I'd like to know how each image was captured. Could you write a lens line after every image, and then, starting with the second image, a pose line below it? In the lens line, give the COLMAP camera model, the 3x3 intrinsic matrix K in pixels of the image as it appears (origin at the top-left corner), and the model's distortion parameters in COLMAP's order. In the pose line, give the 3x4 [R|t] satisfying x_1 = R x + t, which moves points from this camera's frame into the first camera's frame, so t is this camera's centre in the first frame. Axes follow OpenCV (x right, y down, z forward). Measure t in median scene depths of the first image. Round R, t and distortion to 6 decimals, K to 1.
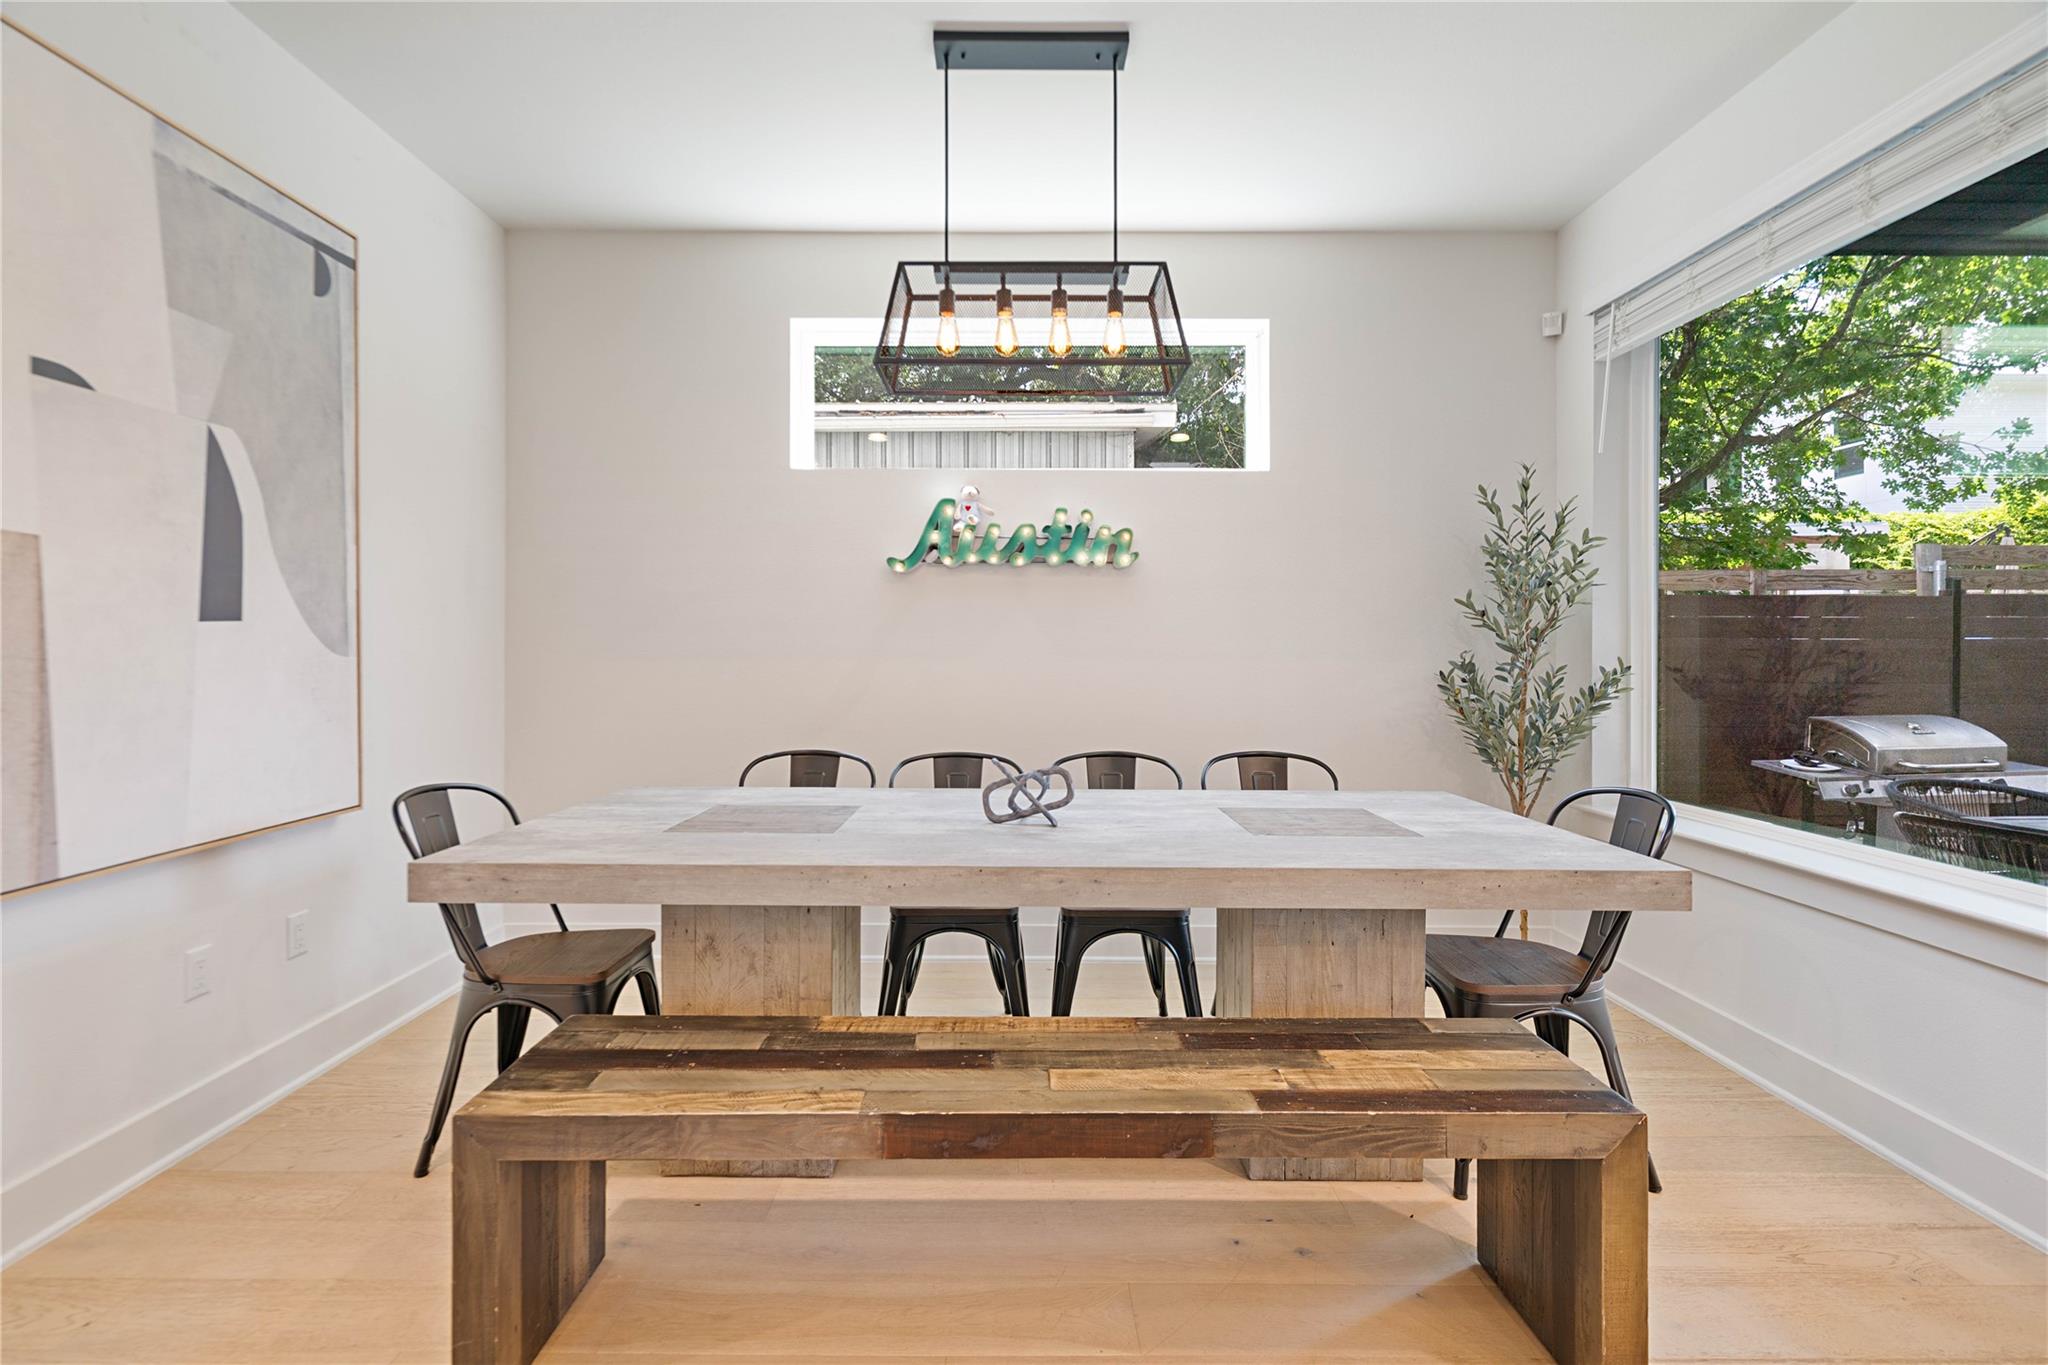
lens RADIAL K [[949.2, 0, 1004.3], [0, 949.2, 647.8], [0, 0, 1]] dist [-0.006176, -0.000024]
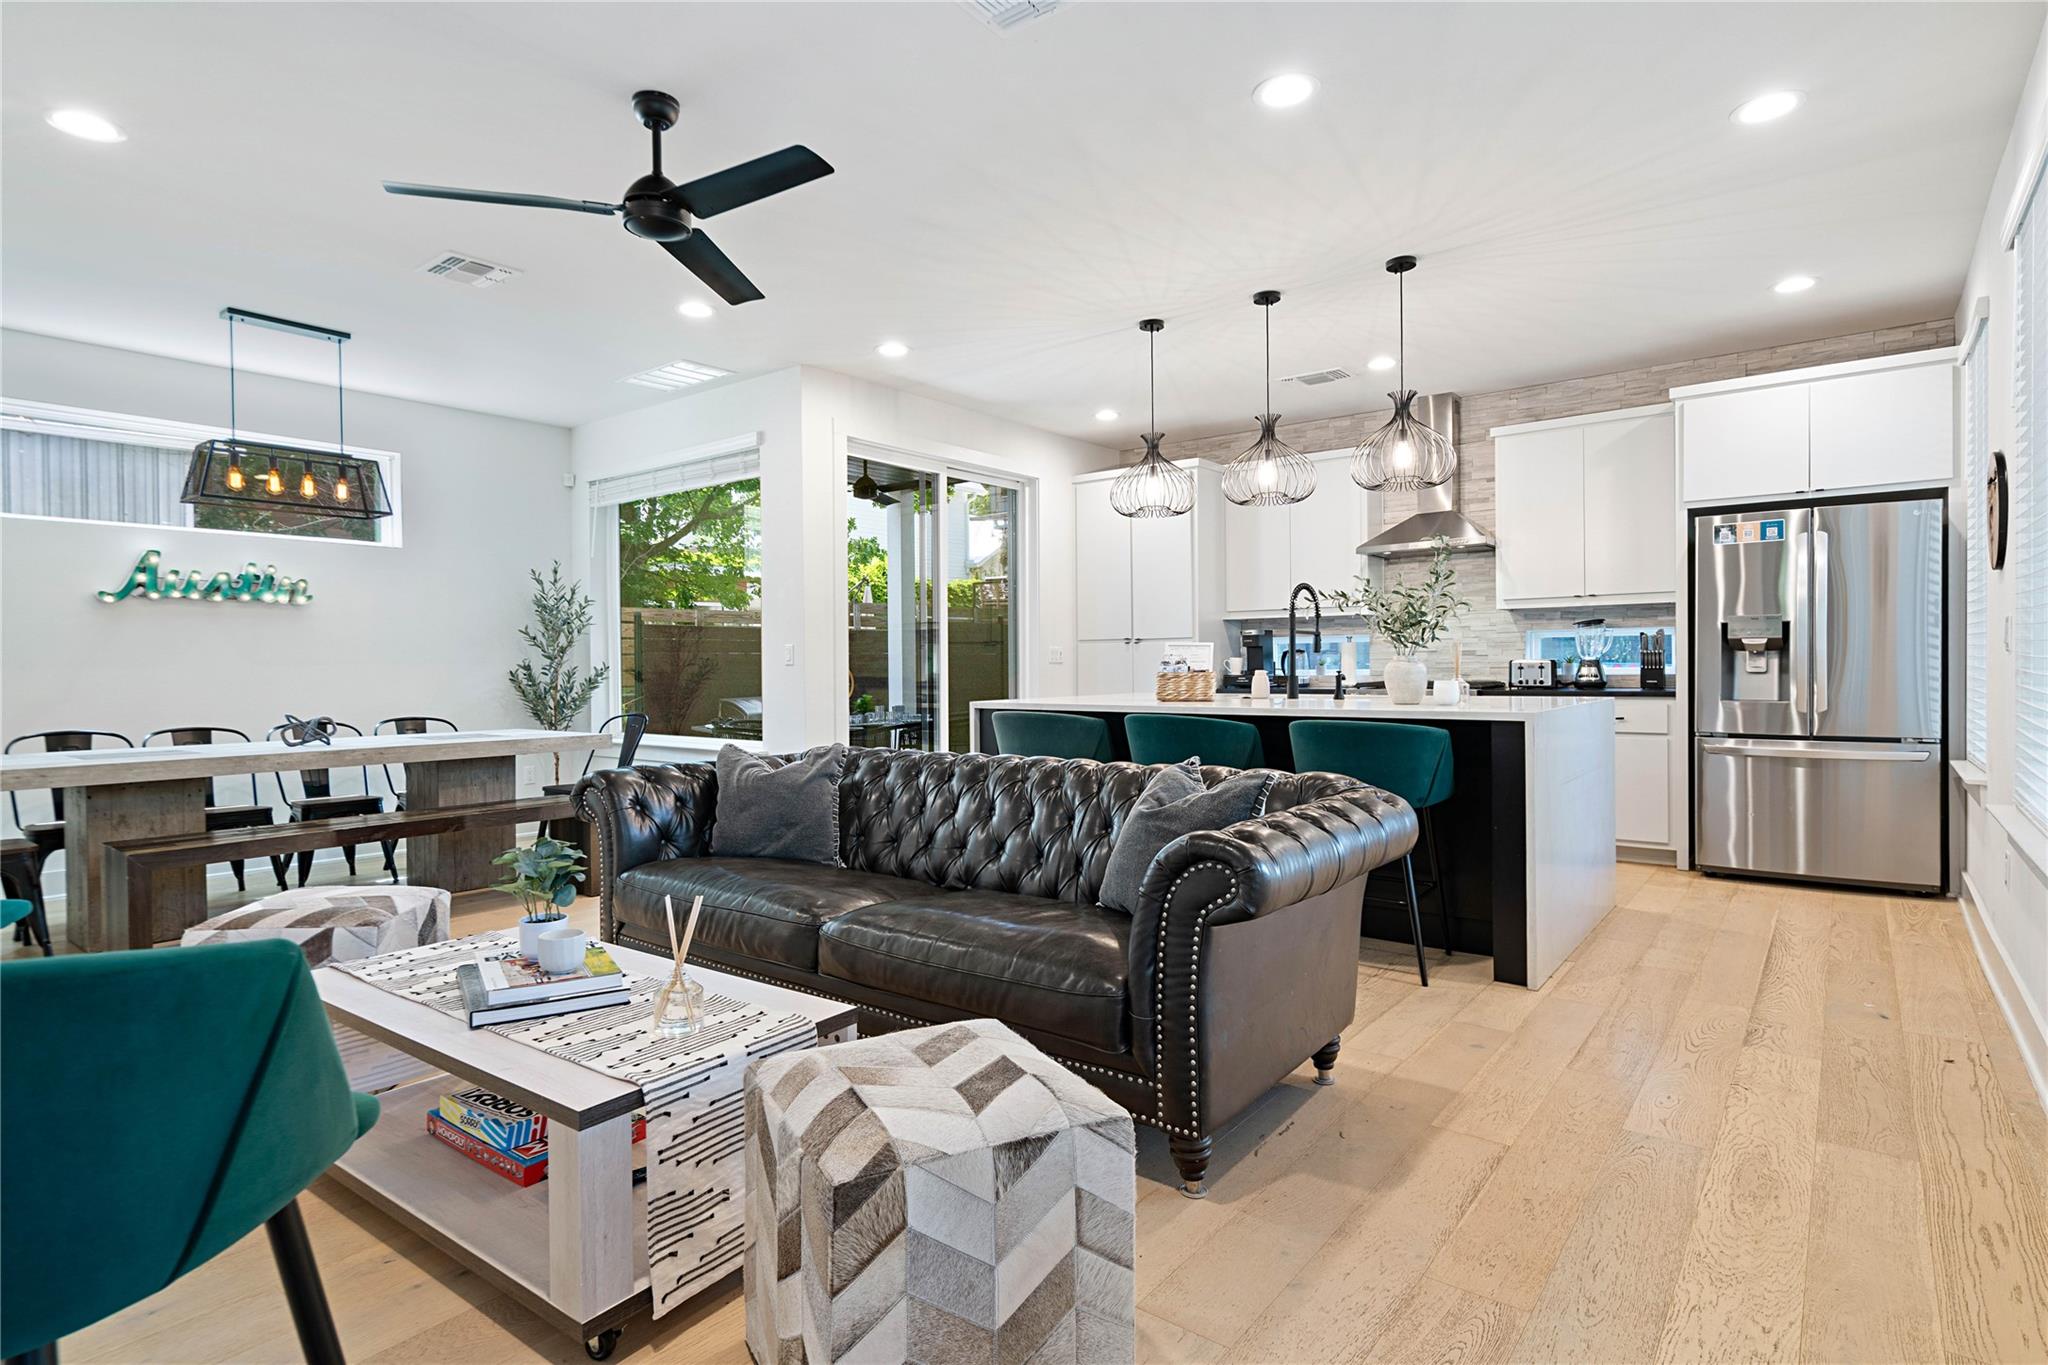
lens RADIAL K [[1070.4, 0, 1028.7], [0, 1070.4, 672.7], [0, 0, 1]] dist [-0.002780, -0.000455]
pose [[0.612879, -0.013991, 0.790053, -0.543779], [0.010326, 0.999900, 0.009697, 0.019734], [-0.790110, 0.002215, 0.612962, -1.022583]]
